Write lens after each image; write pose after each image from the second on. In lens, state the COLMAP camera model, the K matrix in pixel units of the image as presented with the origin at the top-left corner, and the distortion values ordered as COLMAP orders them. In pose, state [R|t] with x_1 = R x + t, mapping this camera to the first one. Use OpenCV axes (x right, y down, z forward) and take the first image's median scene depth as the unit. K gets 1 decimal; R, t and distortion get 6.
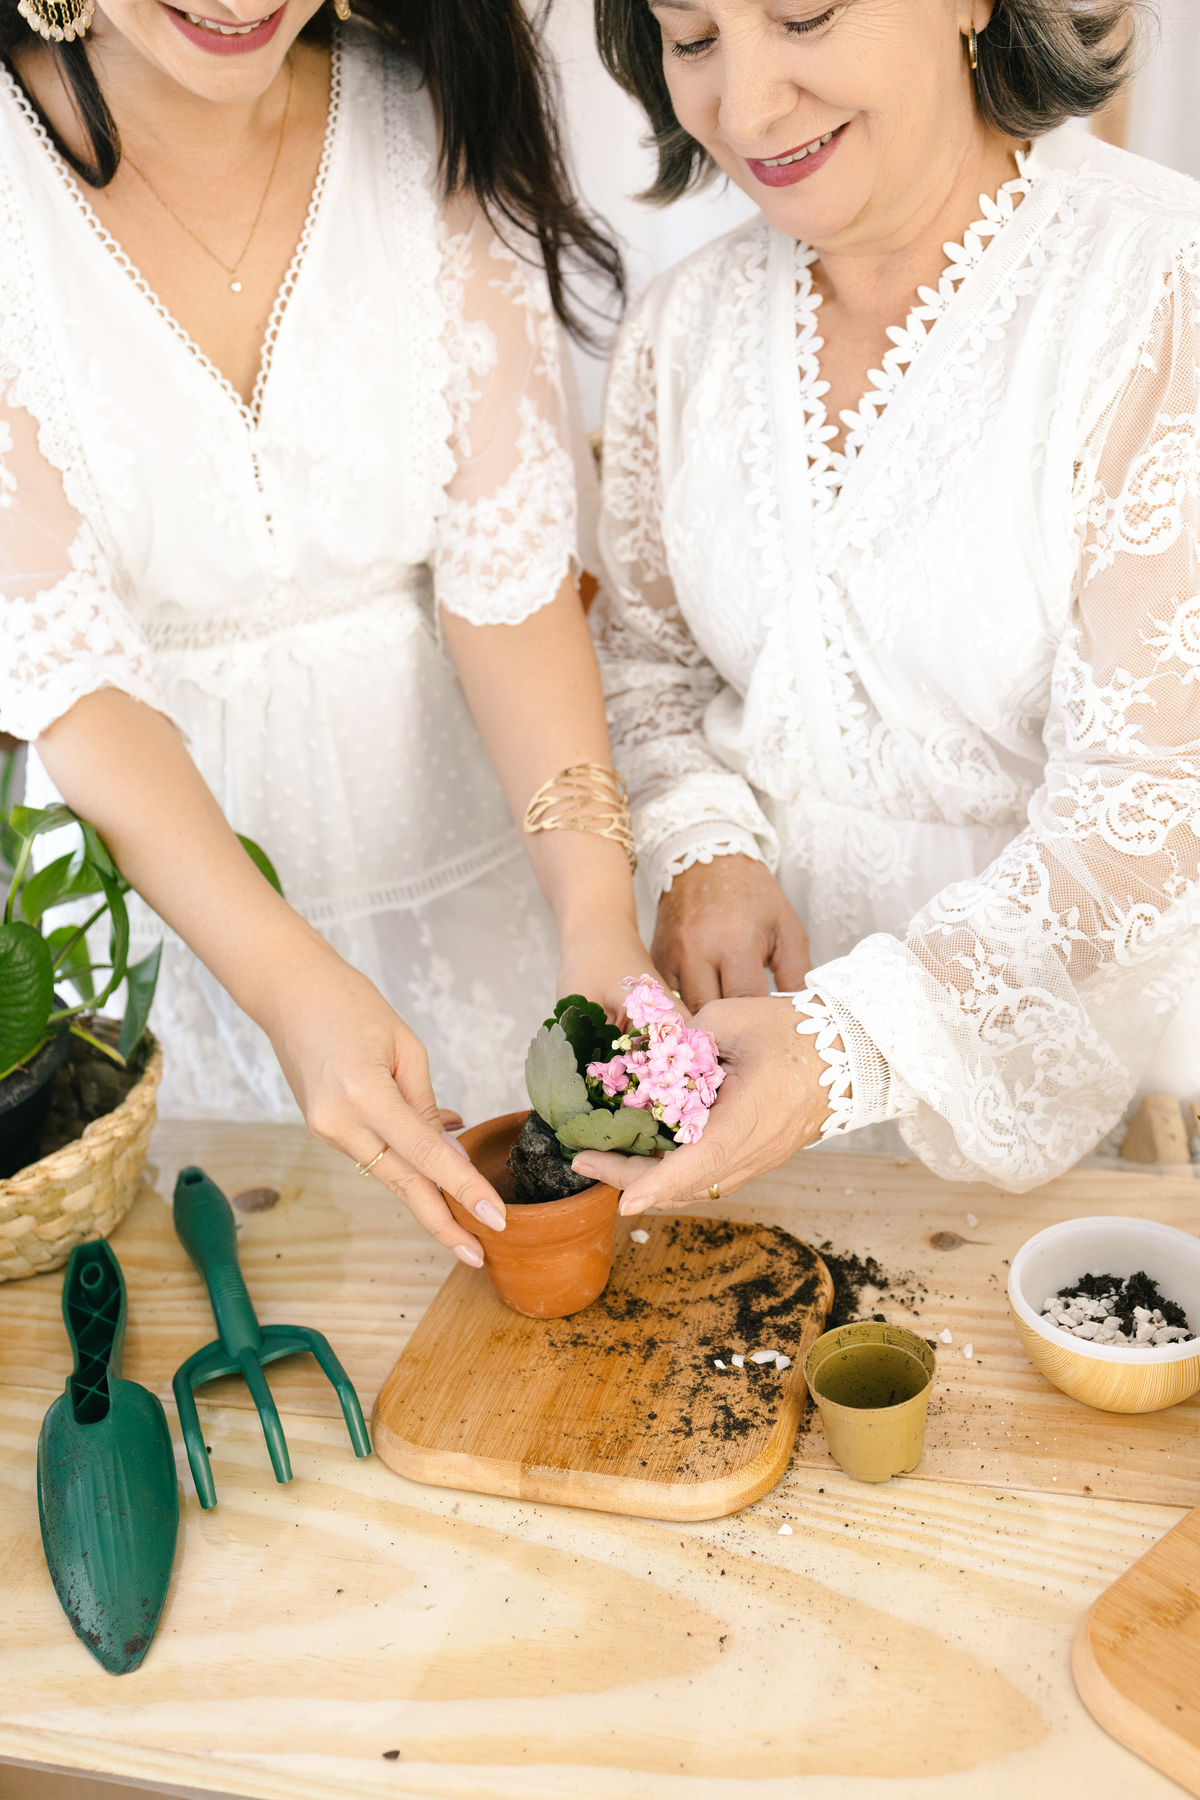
lens RADIAL K [[1899.3, 0, 608.0], [0, 1899.3, 849.0], [0, 0, 1]] dist [-0.003569, -0.008061]
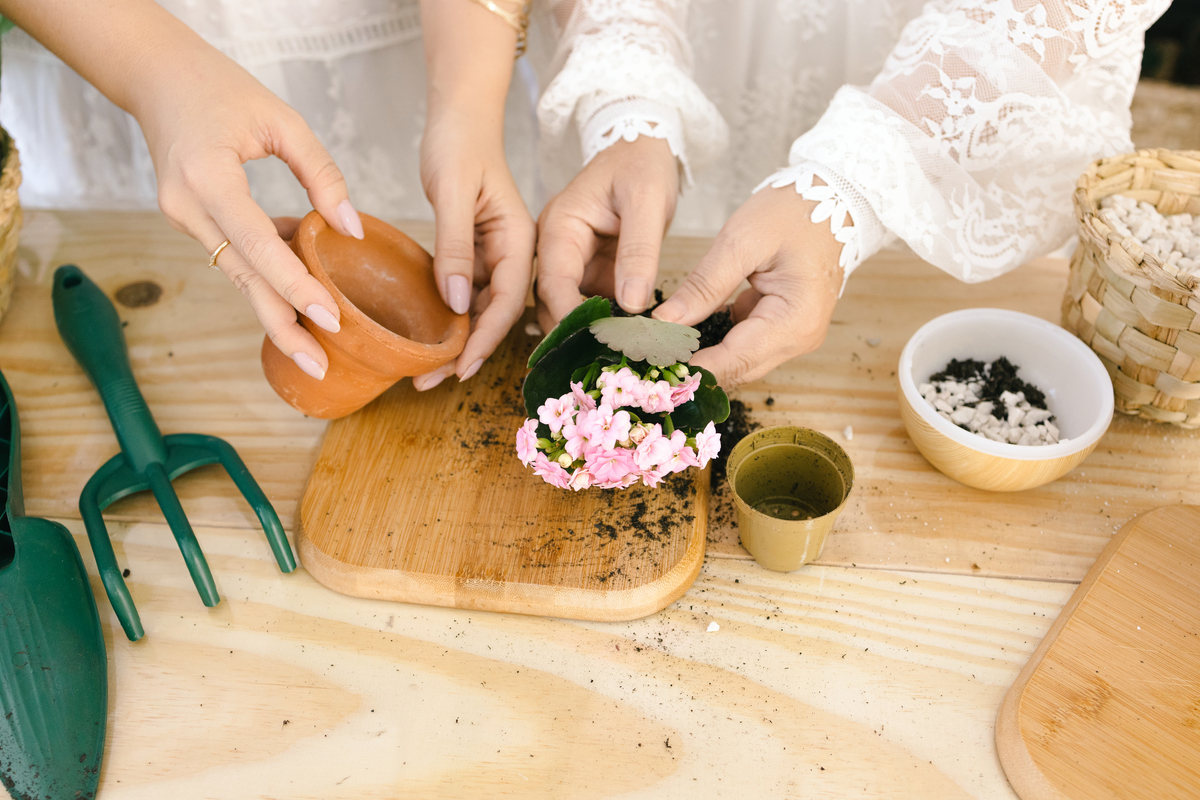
lens RADIAL K [[1309.1, 0, 596.7], [0, 1309.1, 359.2], [0, 0, 1]] dist [0.072969, -0.171745]
pose [[0.981917, -0.040426, 0.184944, -0.092565], [-0.022030, 0.945895, 0.323723, -0.016562], [-0.188024, -0.321944, 0.927900, 0.353953]]
